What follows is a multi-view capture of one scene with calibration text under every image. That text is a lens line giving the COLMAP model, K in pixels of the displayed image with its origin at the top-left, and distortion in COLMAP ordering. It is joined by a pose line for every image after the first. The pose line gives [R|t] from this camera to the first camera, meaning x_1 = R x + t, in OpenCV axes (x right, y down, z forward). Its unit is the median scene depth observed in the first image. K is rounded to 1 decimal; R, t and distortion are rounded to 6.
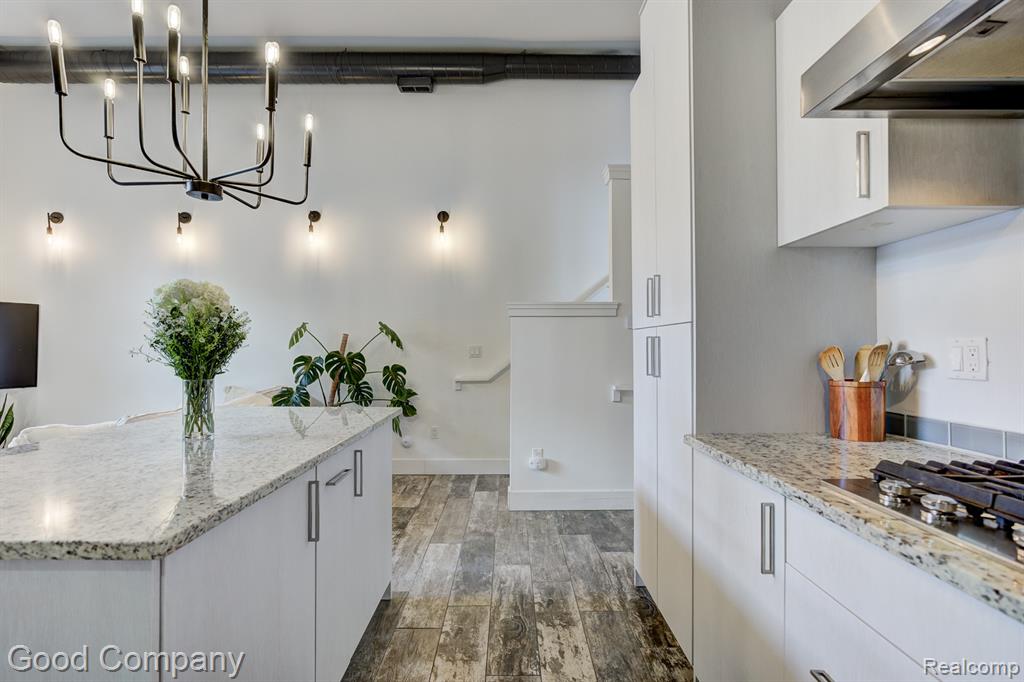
lens RADIAL K [[465.3, 0, 519.2], [0, 465.3, 347.3], [0, 0, 1]] dist [-0.015724, 0.000973]
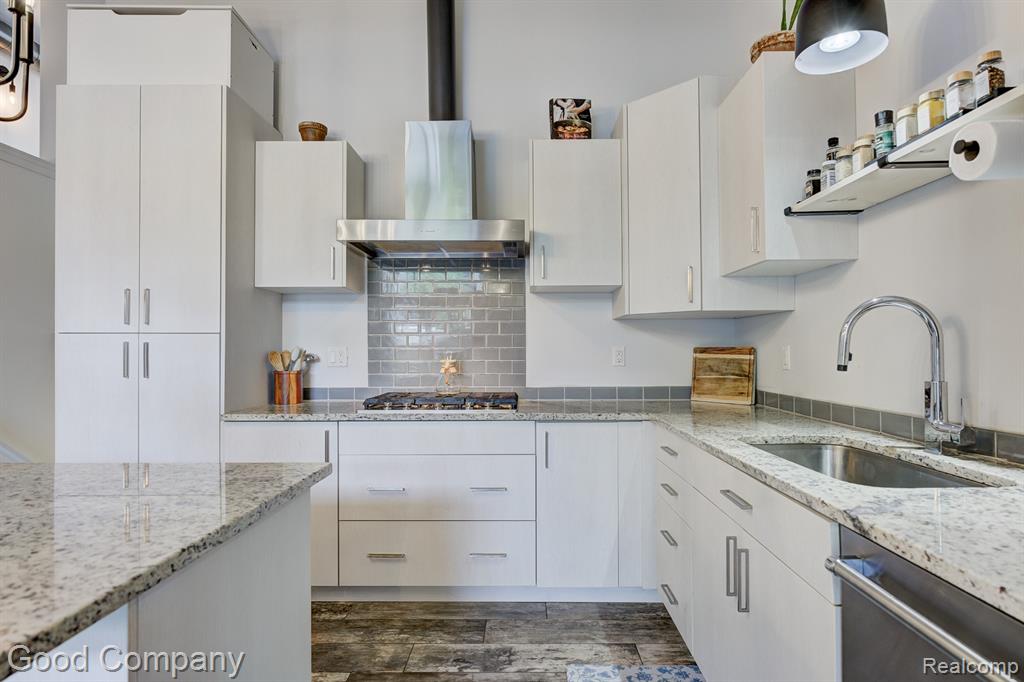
lens RADIAL K [[553.8, 0, 526.1], [0, 553.8, 344.2], [0, 0, 1]] dist [-0.019476, 0.004389]
pose [[0.001589, 0.015390, 0.999880, -0.487959], [0.003192, 0.999876, -0.015395, 0.002886], [-0.999994, 0.003216, 0.001540, 0.007164]]
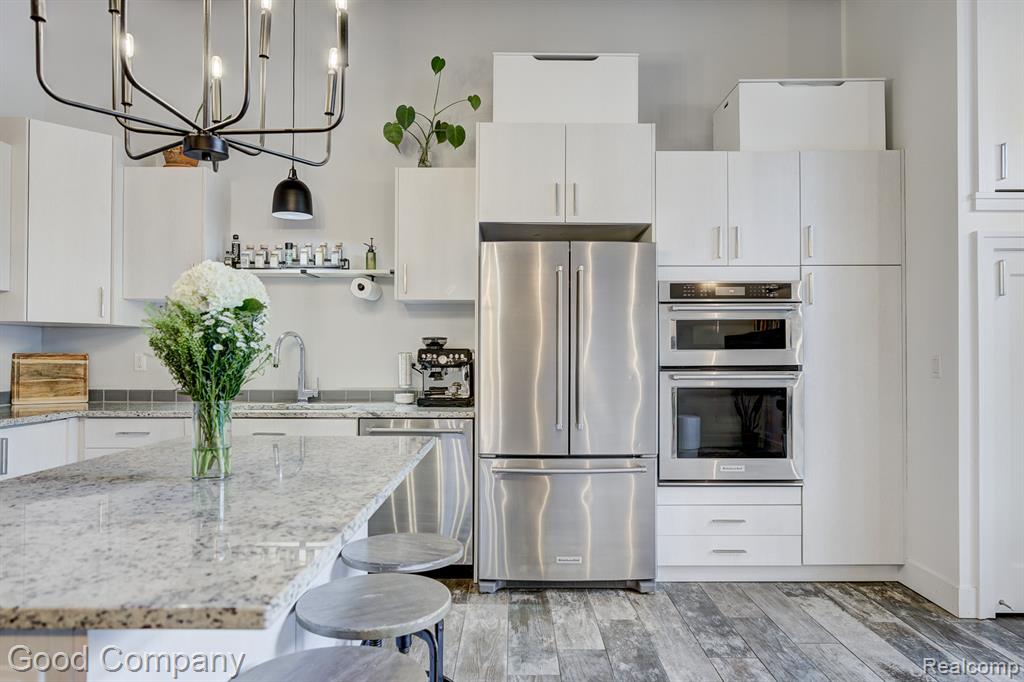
lens RADIAL K [[674.0, 0, 522.3], [0, 674.0, 347.6], [0, 0, 1]] dist [-0.014958, 0.001502]
pose [[-0.999815, 0.000085, -0.019259, -0.432849], [0.000387, 0.999877, -0.015683, 0.003421], [0.019255, -0.015687, -0.999692, 0.666959]]
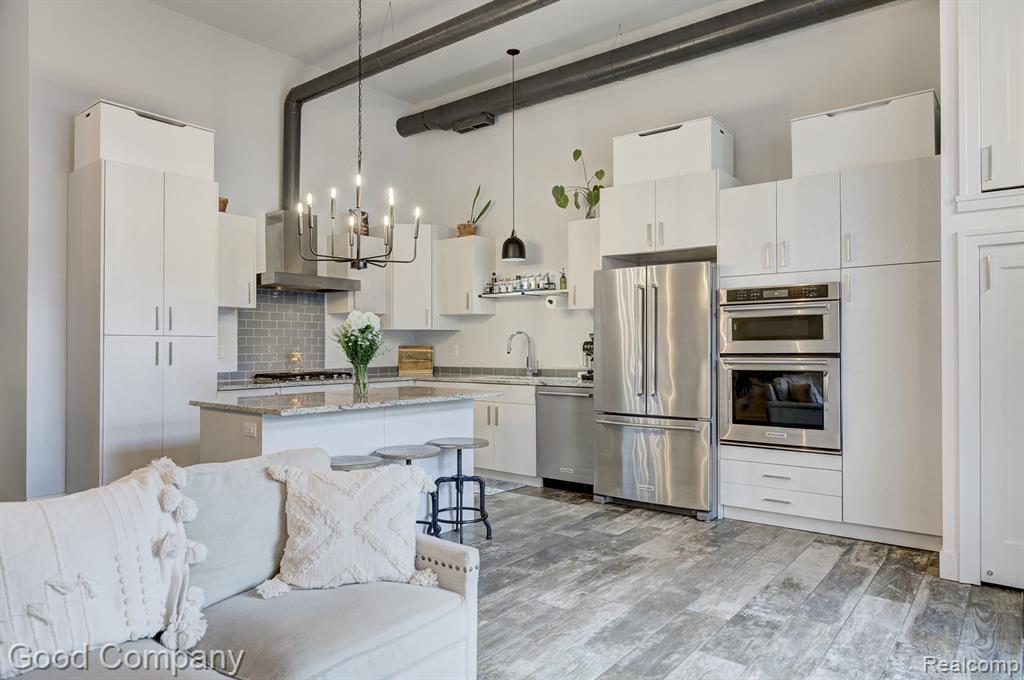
lens RADIAL K [[674.0, 0, 515.7], [0, 674.0, 338.6], [0, 0, 1]] dist [-0.014958, 0.001502]
pose [[-0.794787, 0.011589, 0.606778, -0.992990], [0.004157, 0.999898, -0.013652, 0.002748], [-0.606874, -0.008328, -0.794754, 0.904080]]
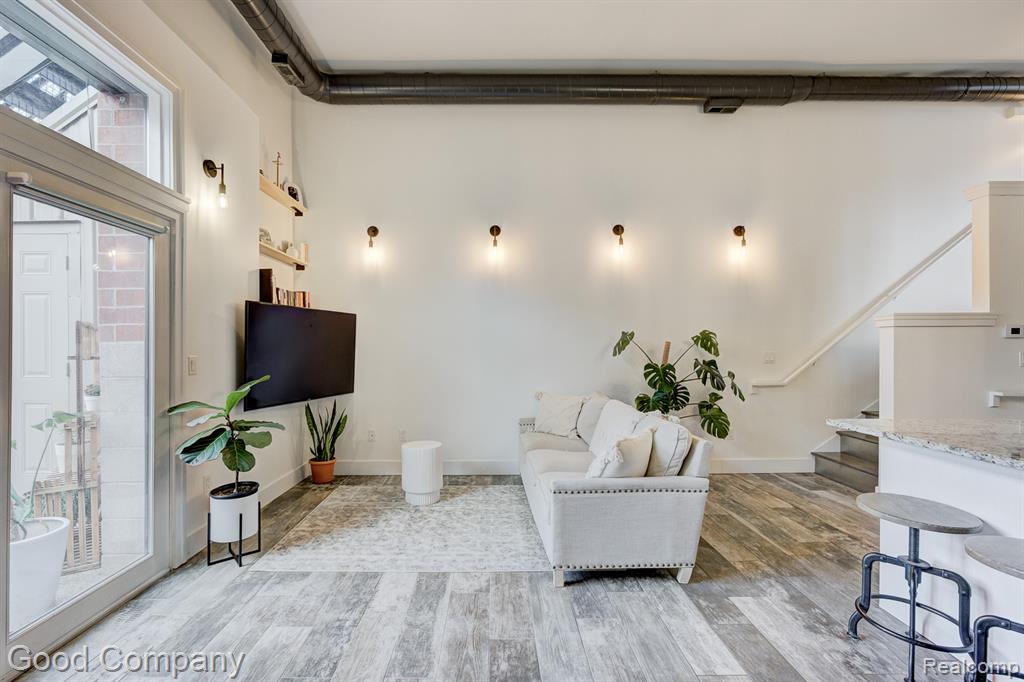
lens RADIAL K [[437.3, 0, 483.1], [0, 437.3, 350.0], [0, 0, 1]] dist [-0.030201, 0.008245]
pose [[0.999803, -0.001880, -0.019736, -0.747348], [0.001894, 0.999998, 0.000658, -0.011026], [0.019735, -0.000695, 0.999805, 0.006440]]
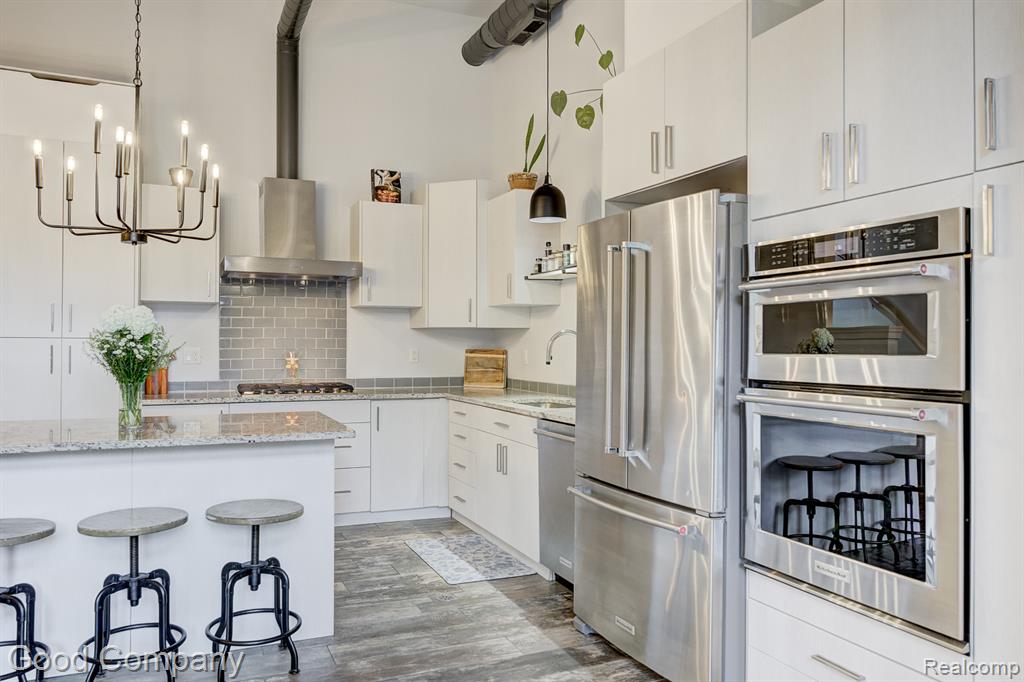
lens RADIAL K [[760.5, 0, 515.5], [0, 760.5, 338.2], [0, 0, 1]] dist [-0.017957, 0.018979]
pose [[-0.407841, 0.005236, 0.913038, -1.058775], [-0.002865, 0.999971, -0.007014, -0.013203], [-0.913048, -0.005477, -0.407815, 0.266143]]
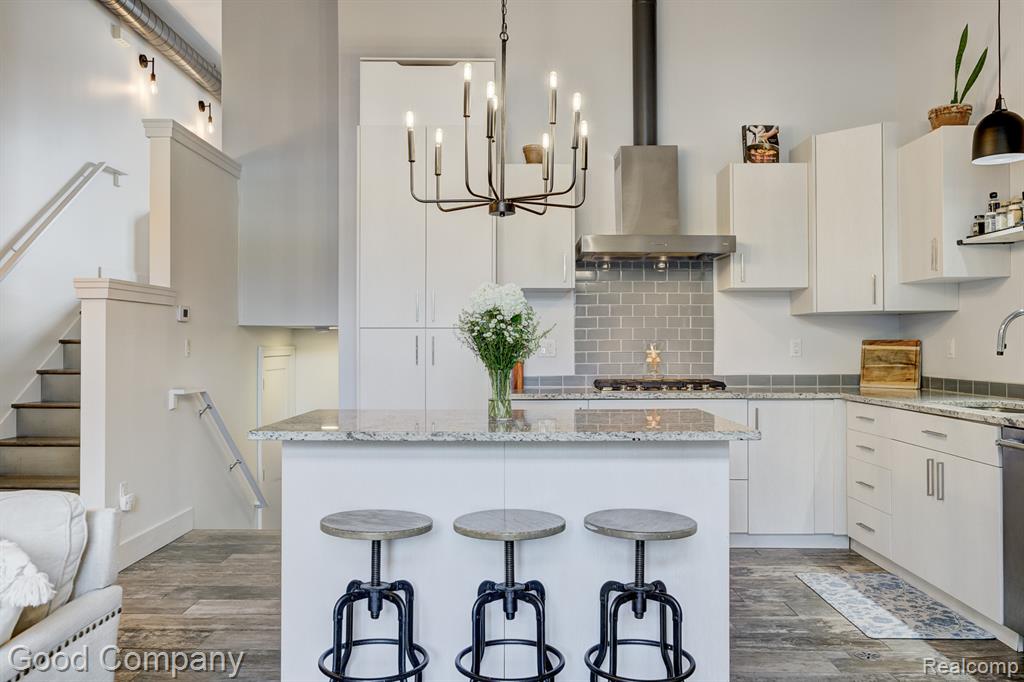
lens RADIAL K [[824.9, 0, 498.1], [0, 824.9, 340.1], [0, 0, 1]] dist [-0.036220, 0.036748]
pose [[0.014418, 0.007572, 0.999867, -0.961827], [0.002430, 0.999968, -0.007608, 0.004673], [-0.999893, 0.002539, 0.014400, 0.296432]]
